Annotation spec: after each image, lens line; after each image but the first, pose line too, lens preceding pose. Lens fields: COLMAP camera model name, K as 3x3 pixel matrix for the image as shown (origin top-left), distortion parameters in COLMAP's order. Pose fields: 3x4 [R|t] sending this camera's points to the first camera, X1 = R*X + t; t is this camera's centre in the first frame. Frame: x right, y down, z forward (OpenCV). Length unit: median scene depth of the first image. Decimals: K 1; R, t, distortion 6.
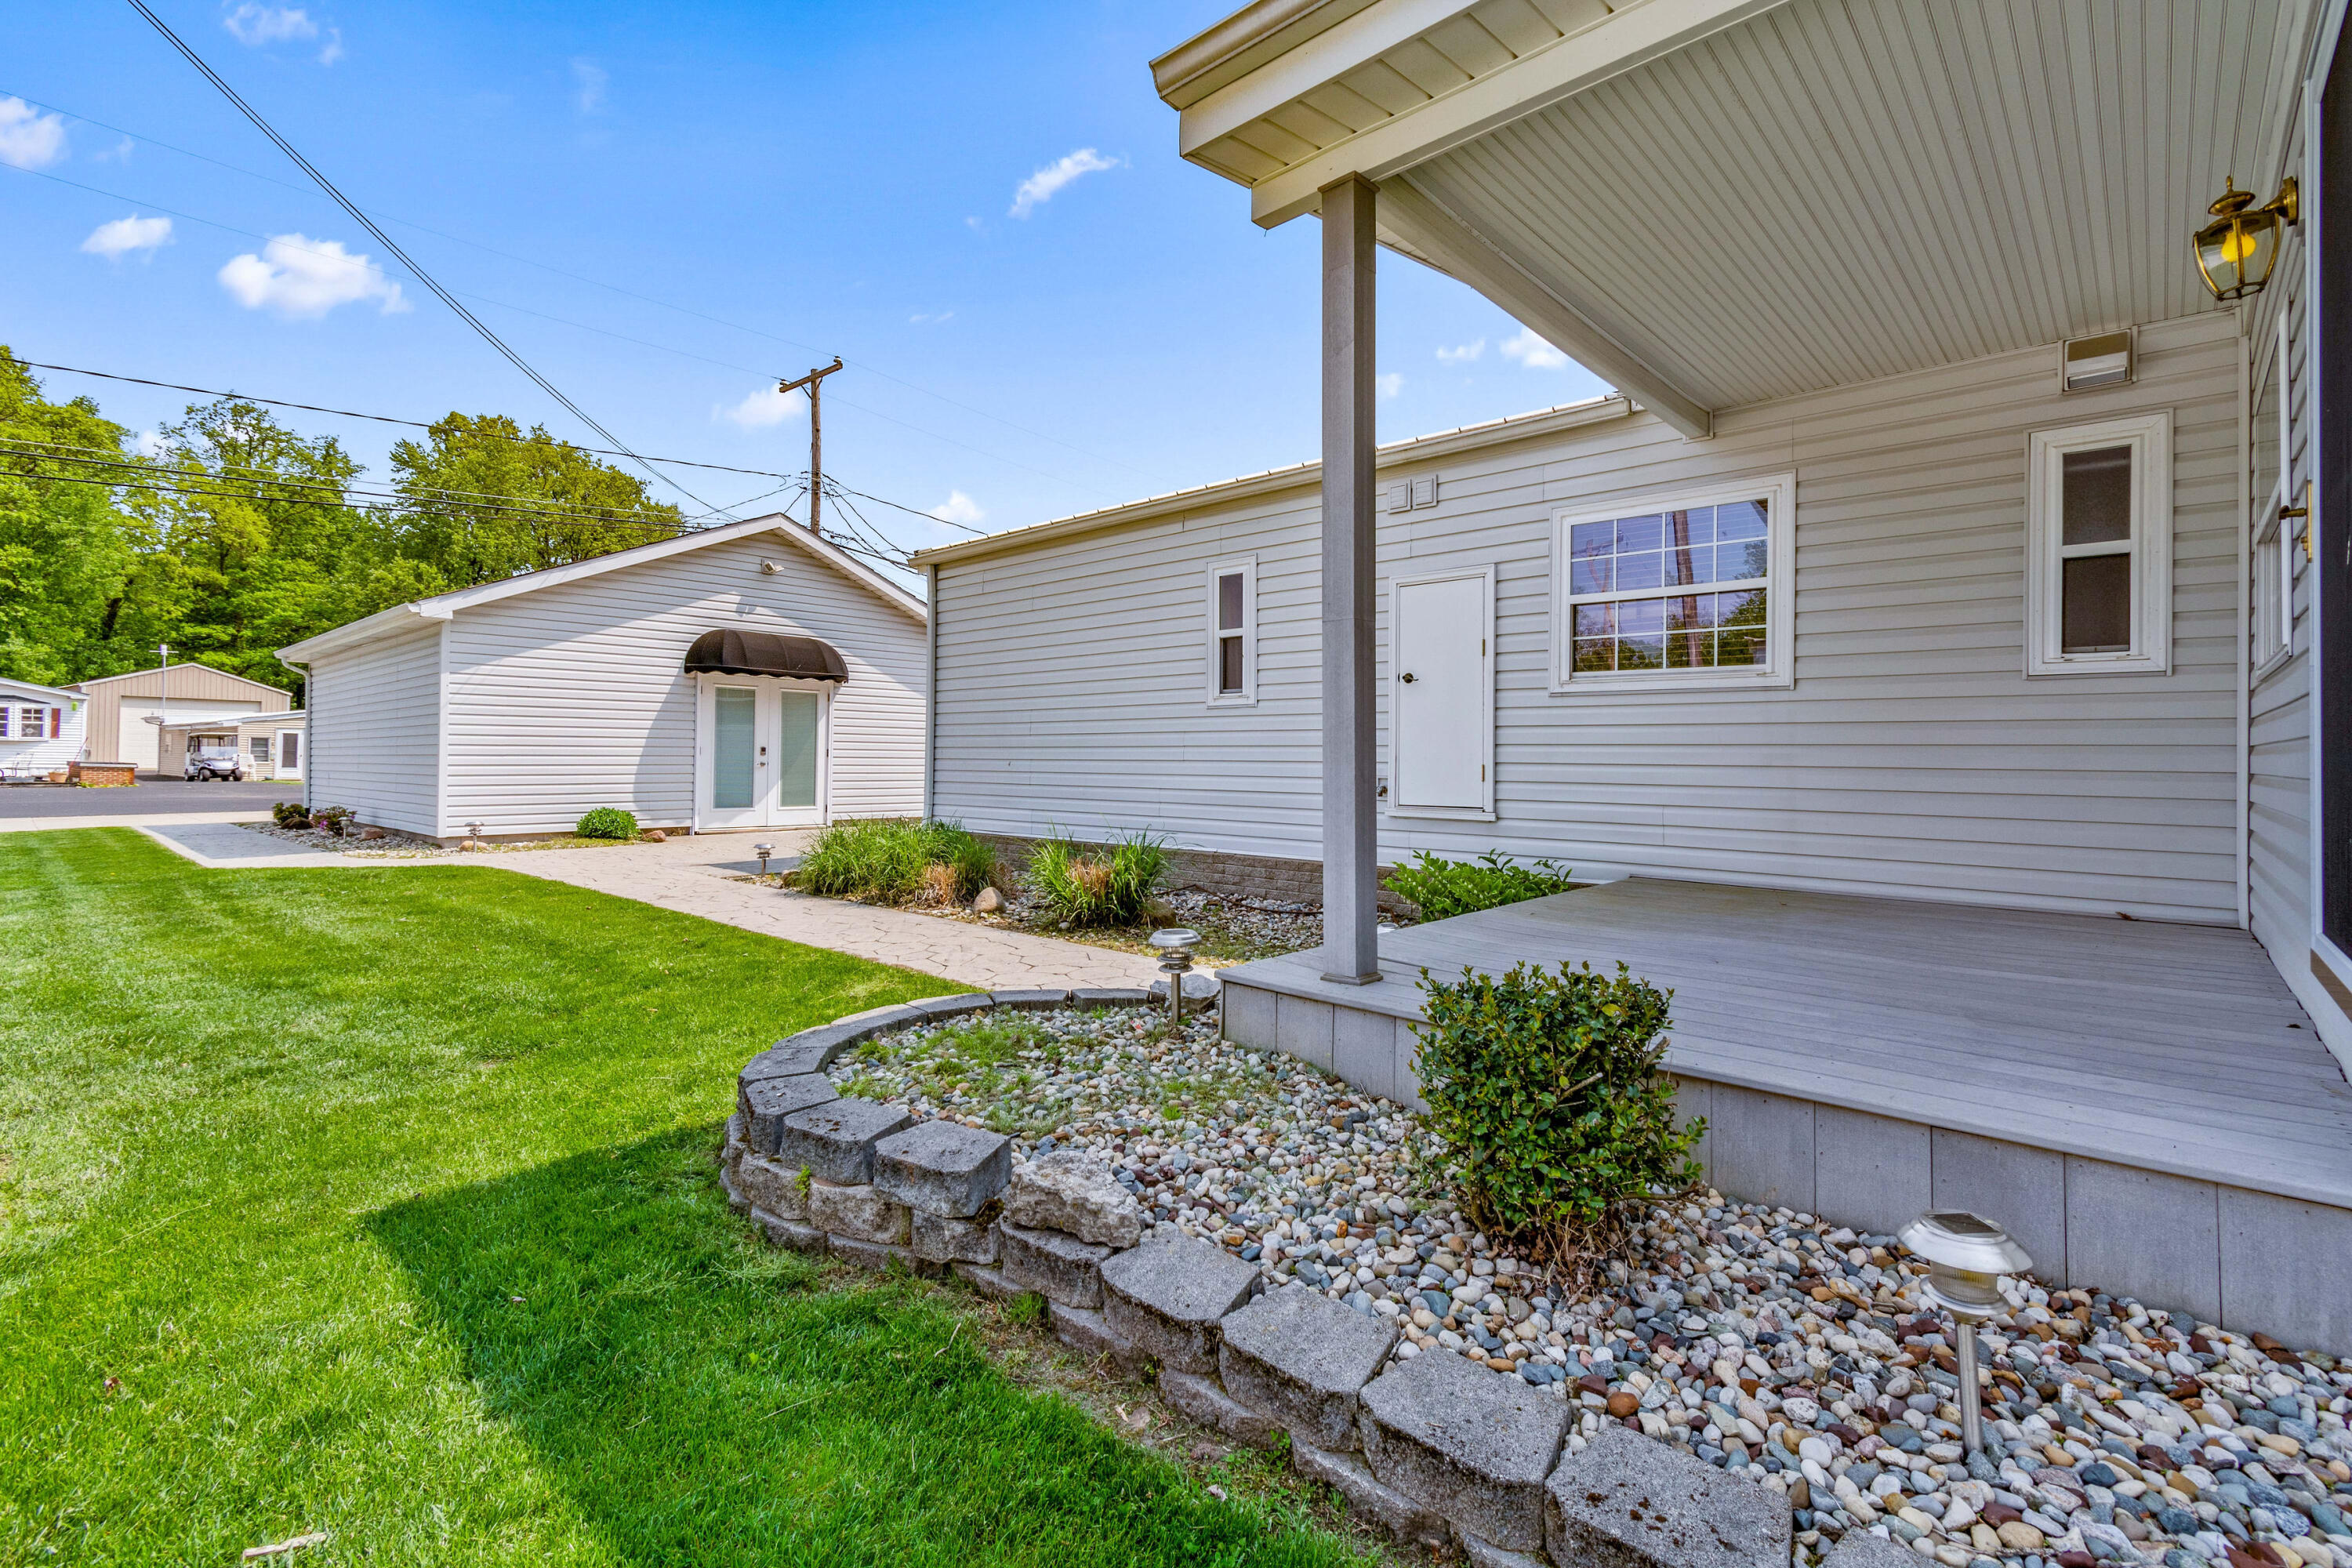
lens RADIAL K [[1043.5, 0, 1186.9], [0, 1043.5, 758.2], [0, 0, 1]] dist [0.000985, -0.000269]
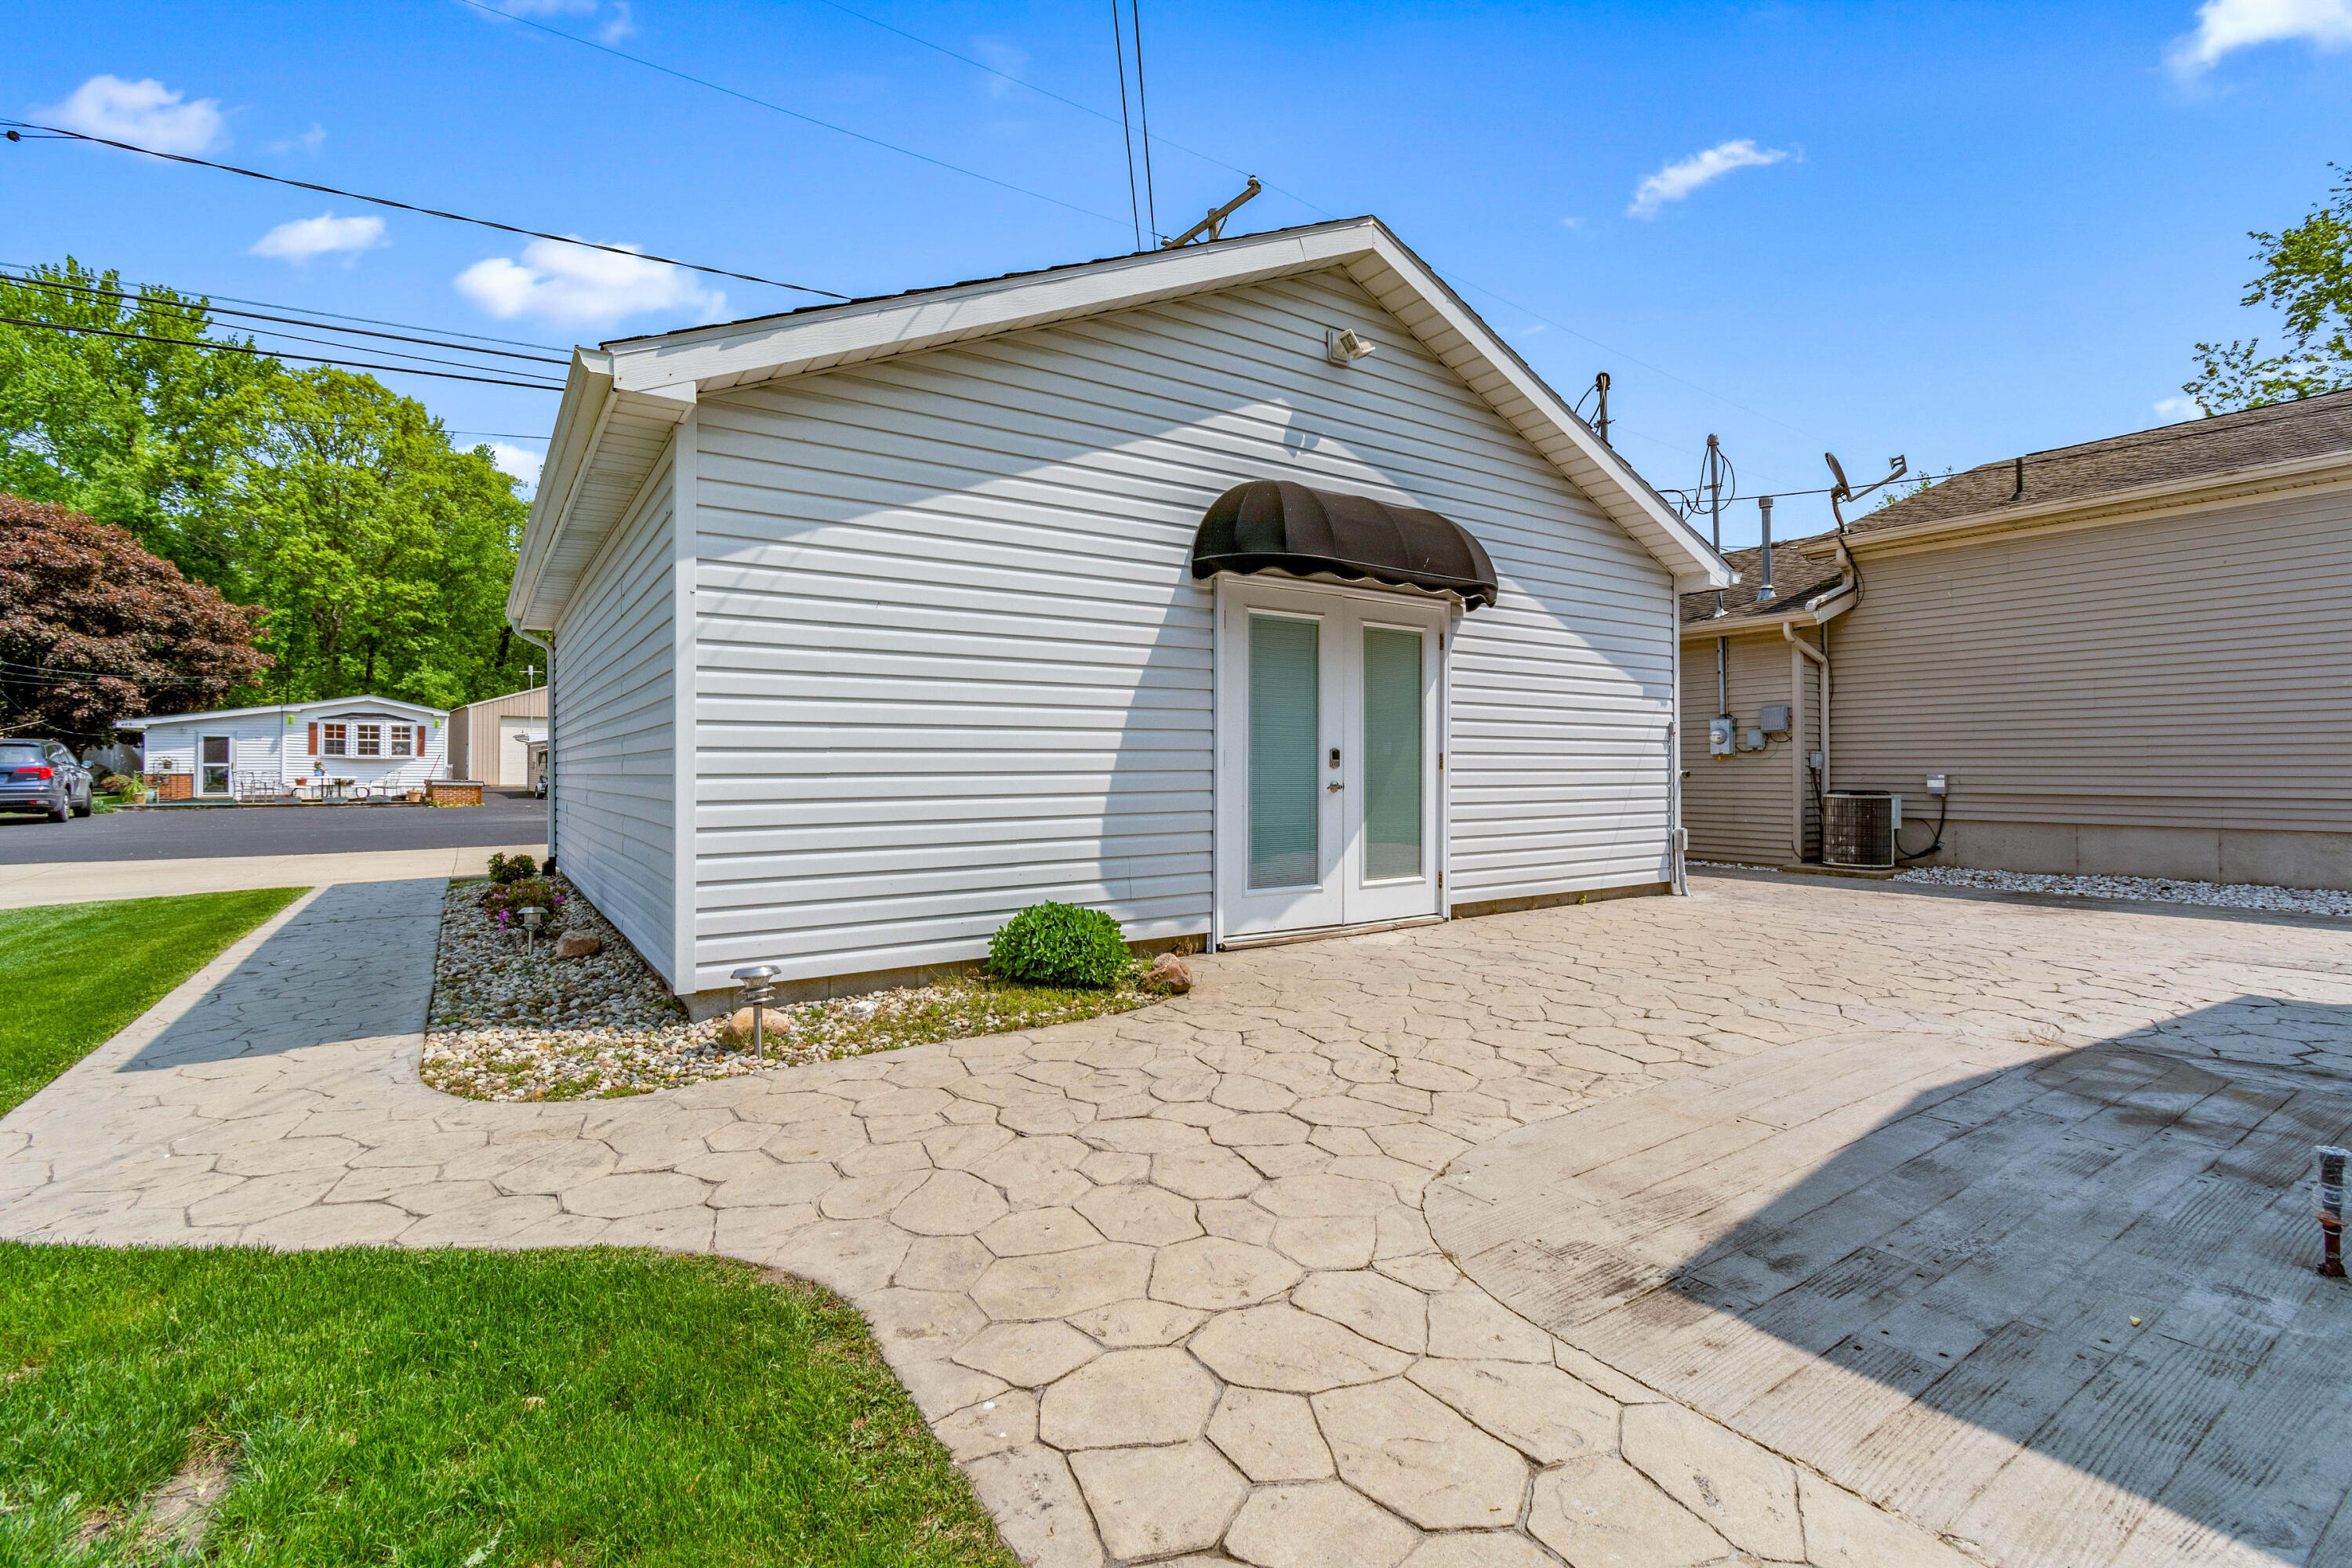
lens RADIAL K [[1029.2, 0, 1188.8], [0, 1029.2, 781.1], [0, 0, 1]] dist [0.000046, -0.000216]
pose [[0.971565, -0.006679, -0.236678, -0.345327], [0.010151, 0.999858, 0.013455, -0.003287], [0.236555, -0.015475, 0.971495, 0.526949]]
